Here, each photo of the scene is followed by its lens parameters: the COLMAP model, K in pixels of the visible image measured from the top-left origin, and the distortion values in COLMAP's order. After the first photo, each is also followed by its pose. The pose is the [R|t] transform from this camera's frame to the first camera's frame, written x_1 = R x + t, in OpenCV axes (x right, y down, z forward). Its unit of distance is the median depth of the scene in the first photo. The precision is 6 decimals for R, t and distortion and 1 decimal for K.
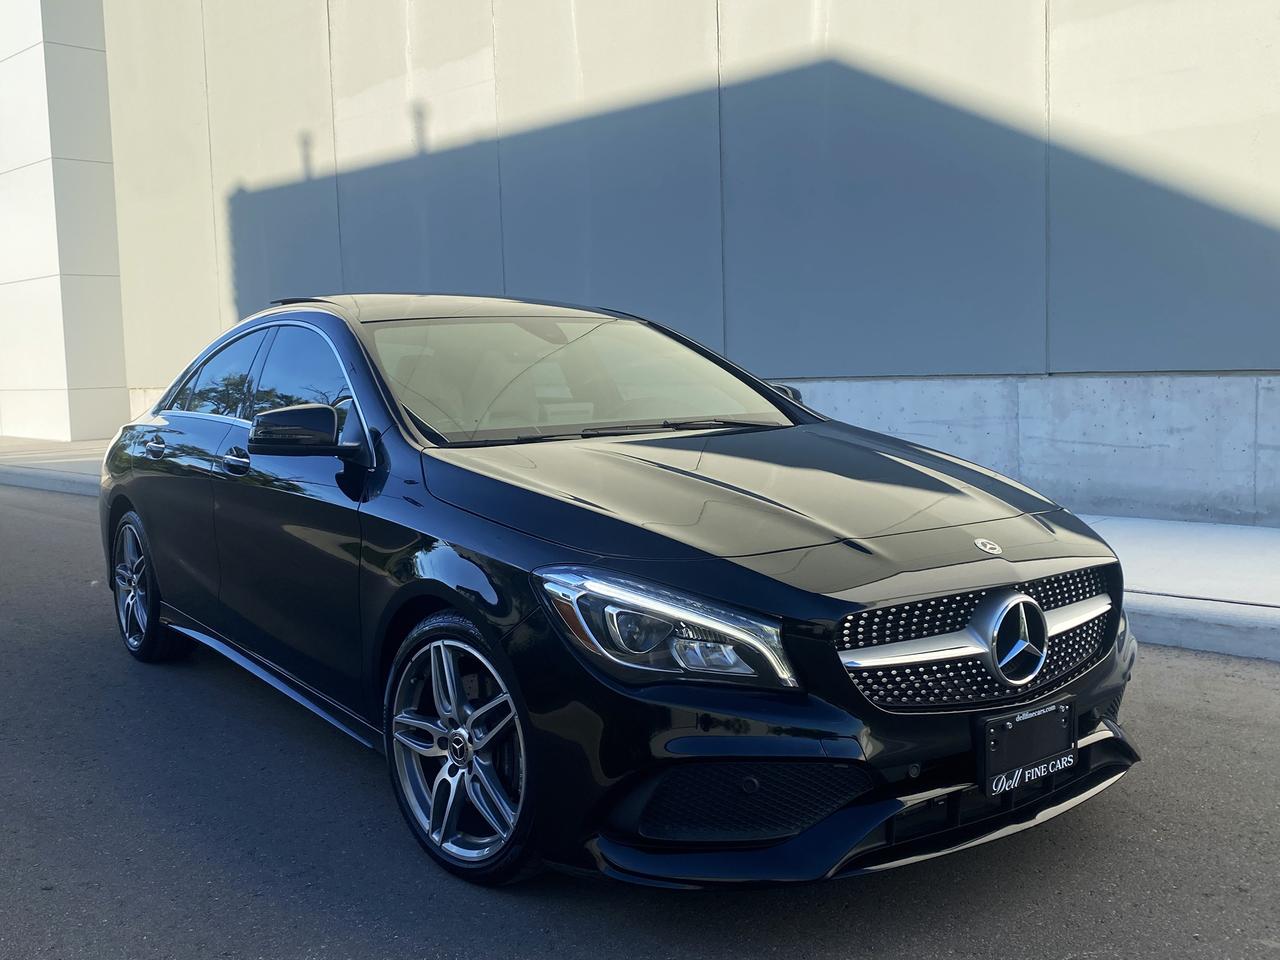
lens RADIAL K [[1259.4, 0, 640.0], [0, 1259.4, 480.0], [0, 0, 1]] dist [0.027910, -0.016919]
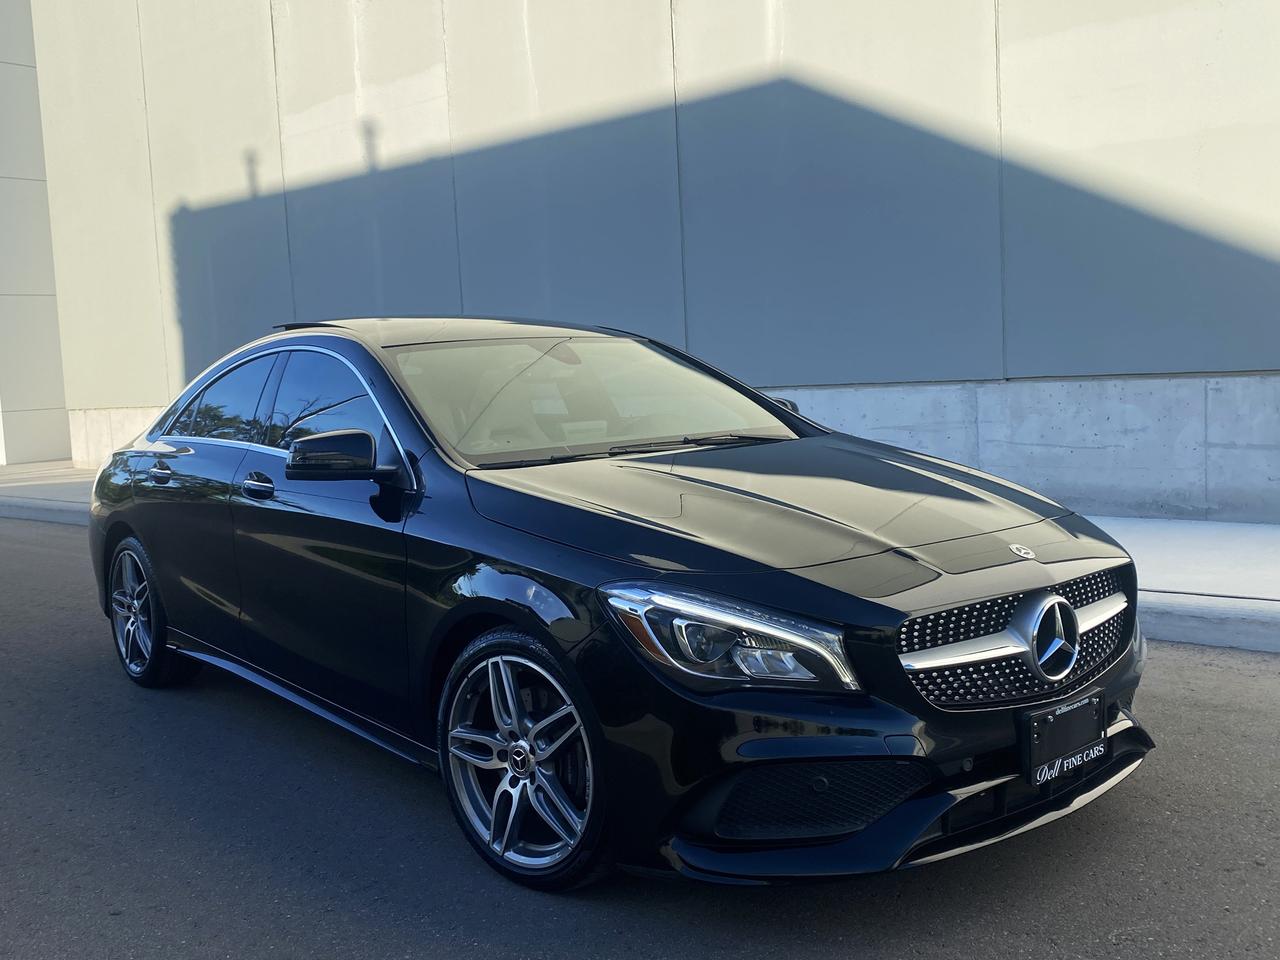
lens RADIAL K [[1259.4, 0, 640.0], [0, 1259.4, 480.0], [0, 0, 1]] dist [0.027910, -0.016919]
pose [[0.997917, -0.025024, 0.059463, -0.092538], [0.025347, 0.999668, -0.004678, -0.009207], [-0.059326, 0.006176, 0.998220, -0.038316]]
